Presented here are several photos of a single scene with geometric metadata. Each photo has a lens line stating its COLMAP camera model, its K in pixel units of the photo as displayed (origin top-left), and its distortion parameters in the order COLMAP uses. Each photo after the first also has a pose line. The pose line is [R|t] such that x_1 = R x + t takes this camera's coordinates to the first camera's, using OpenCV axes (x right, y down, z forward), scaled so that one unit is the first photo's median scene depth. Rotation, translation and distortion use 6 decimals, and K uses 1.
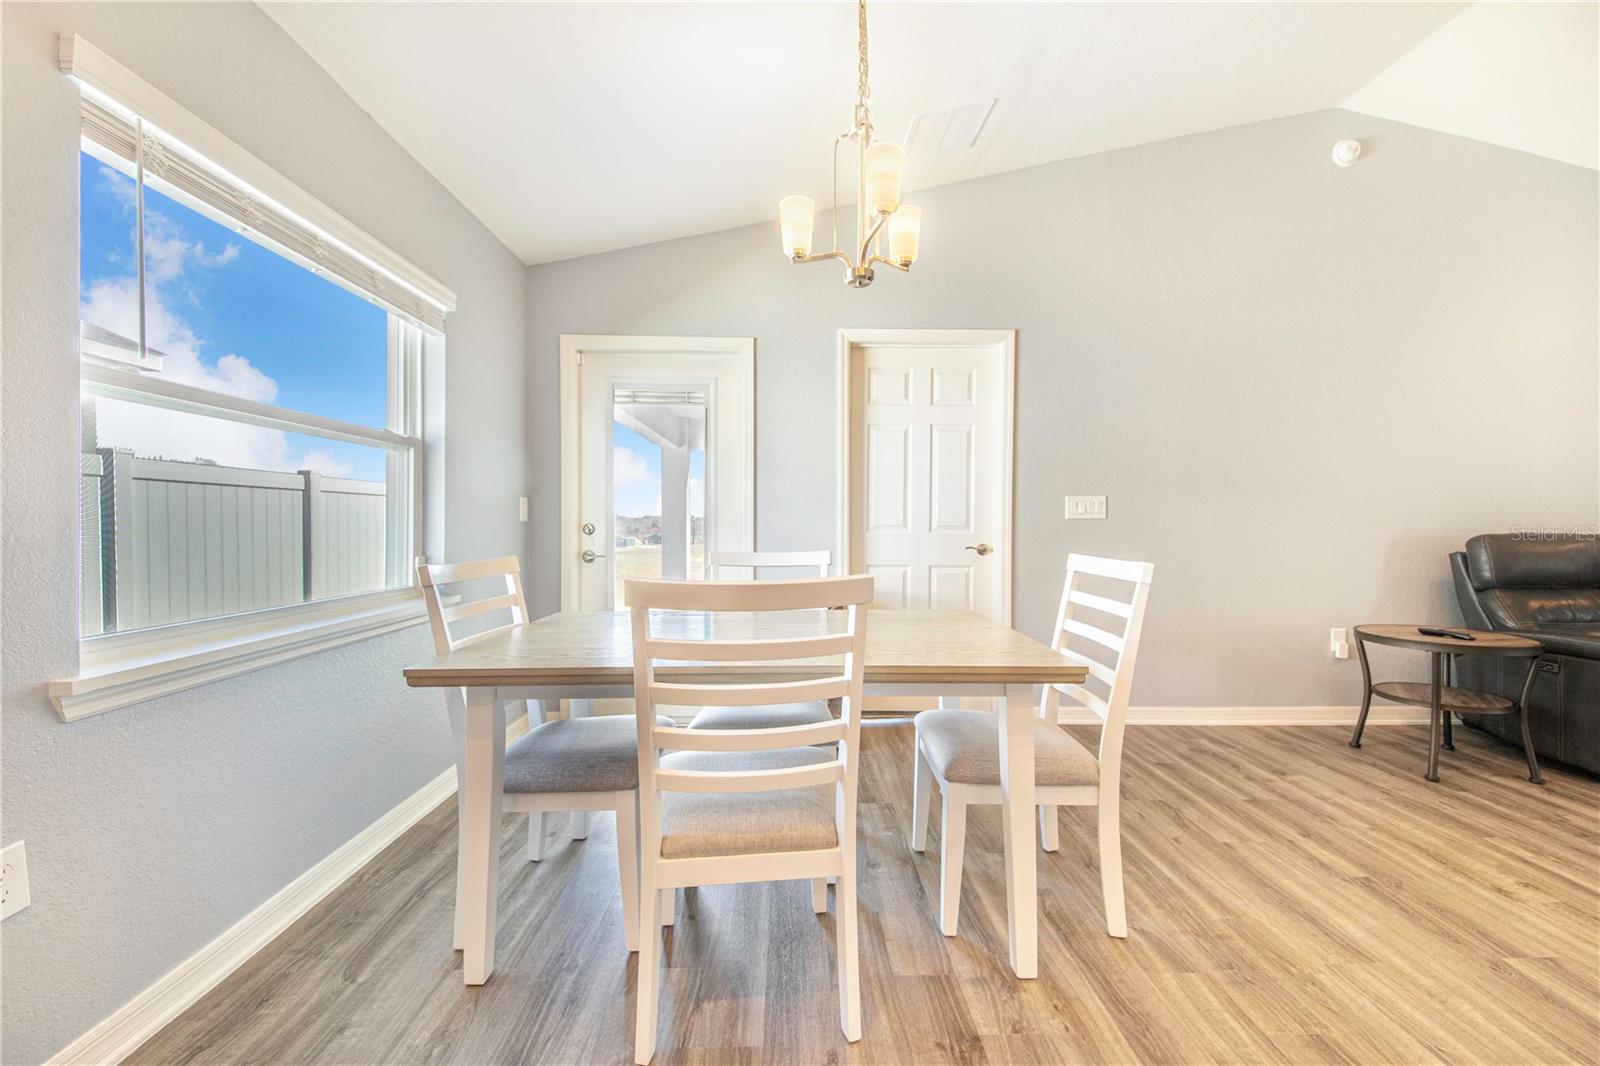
lens RADIAL K [[616.6, 0, 799.4], [0, 616.6, 530.0], [0, 0, 1]] dist [0.026722, -0.009903]
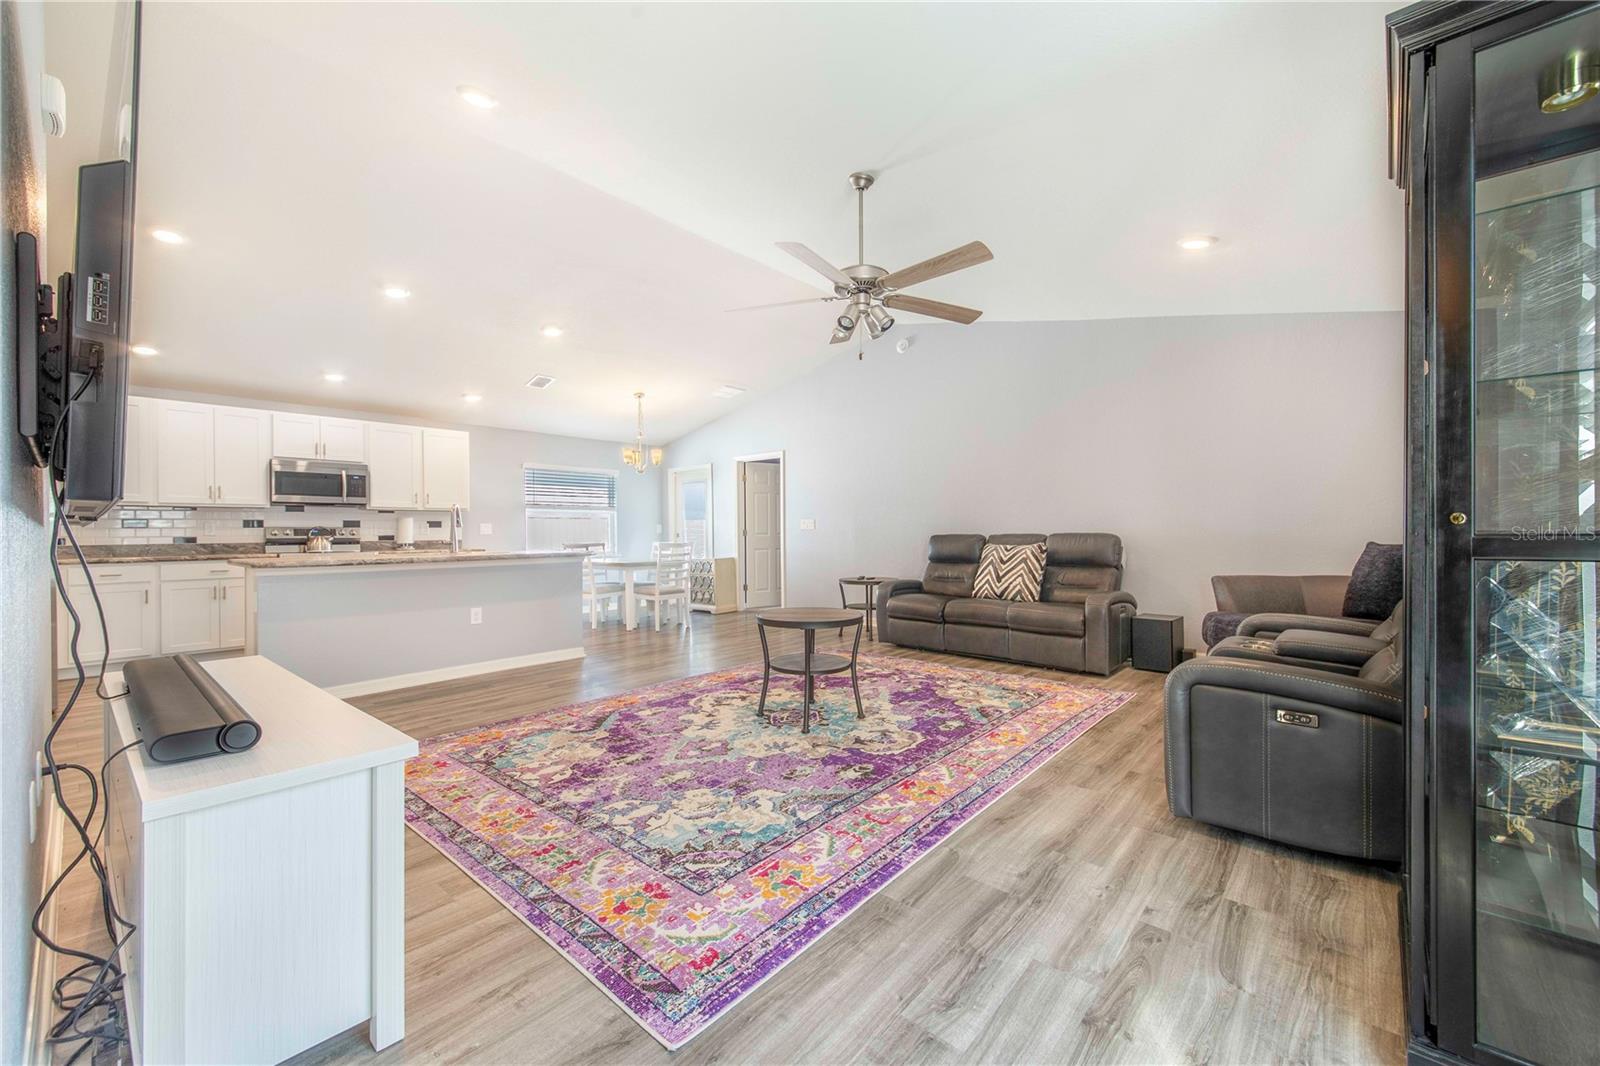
lens RADIAL K [[638.4, 0, 800.0], [0, 638.4, 533.0], [0, 0, 1]] dist [0.074551, -0.042385]
pose [[0.723392, -0.010155, -0.690363, 2.248388], [0.004698, 0.999941, -0.009786, 0.019424], [0.690421, 0.003836, 0.723397, -0.775681]]
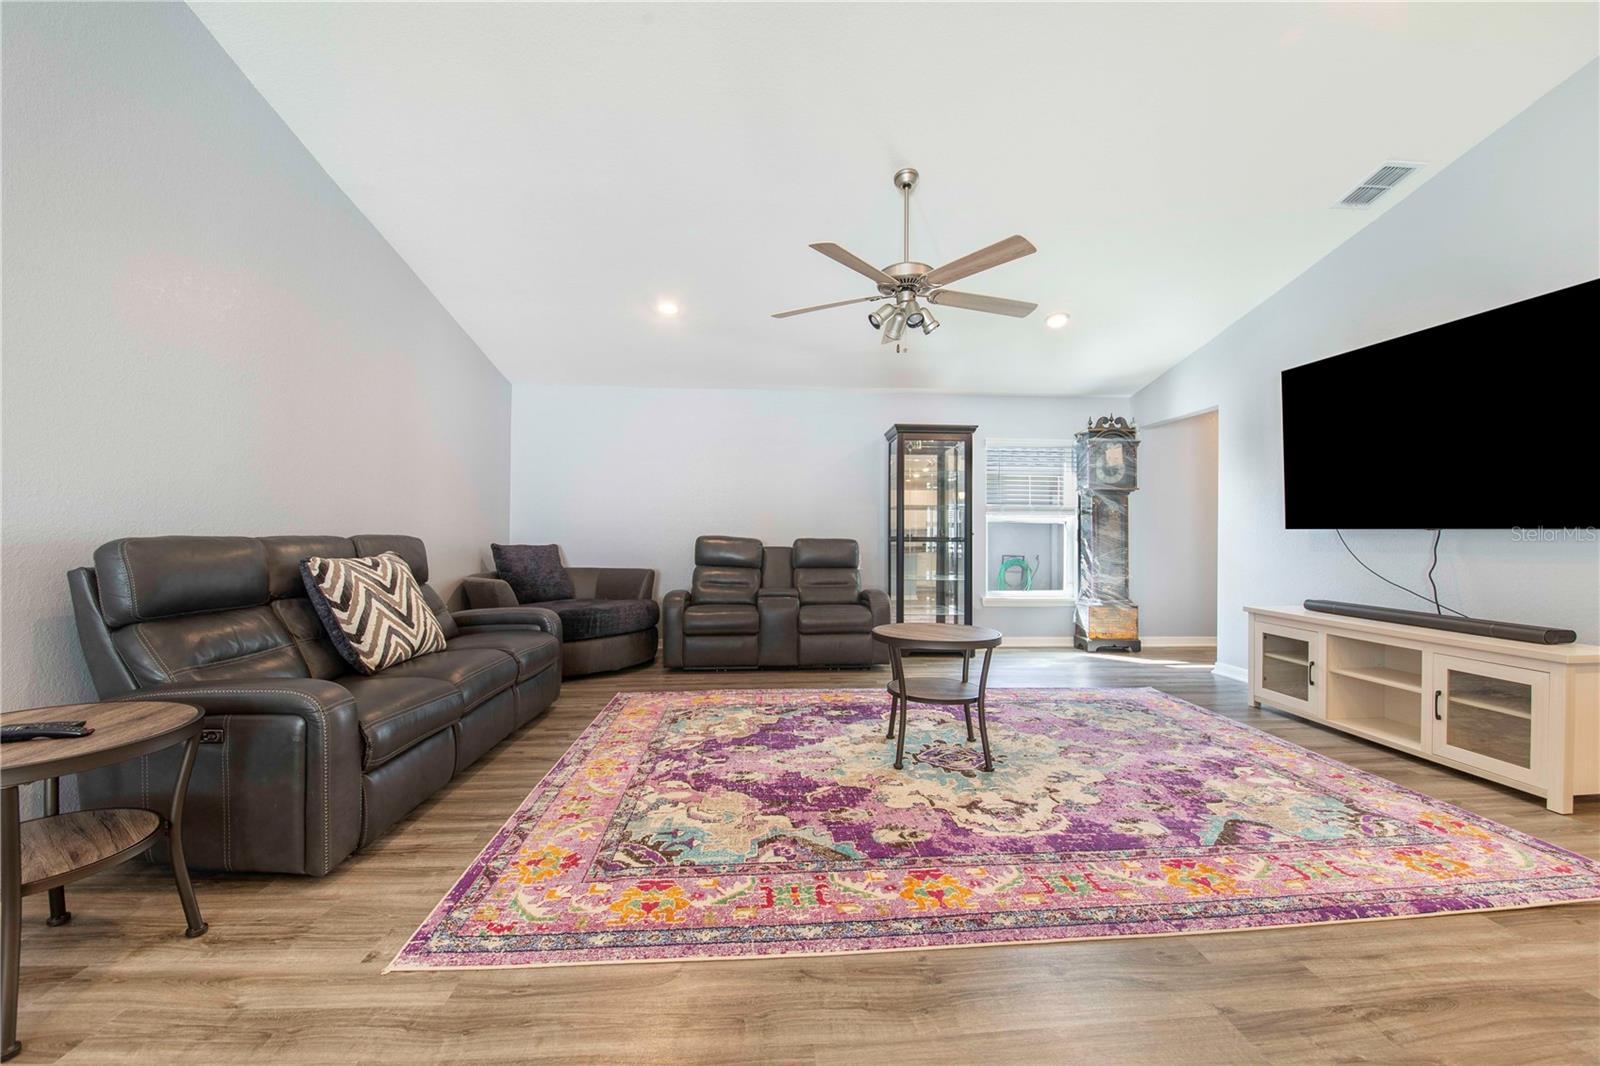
lens RADIAL K [[630.5, 0, 809.2], [0, 630.5, 528.9], [0, 0, 1]] dist [0.009628, -0.016025]
pose [[-0.054438, 0.001802, 0.998516, 0.447871], [0.001515, 0.999997, -0.001722, 0.000293], [-0.998516, 0.001419, -0.054440, 0.361895]]
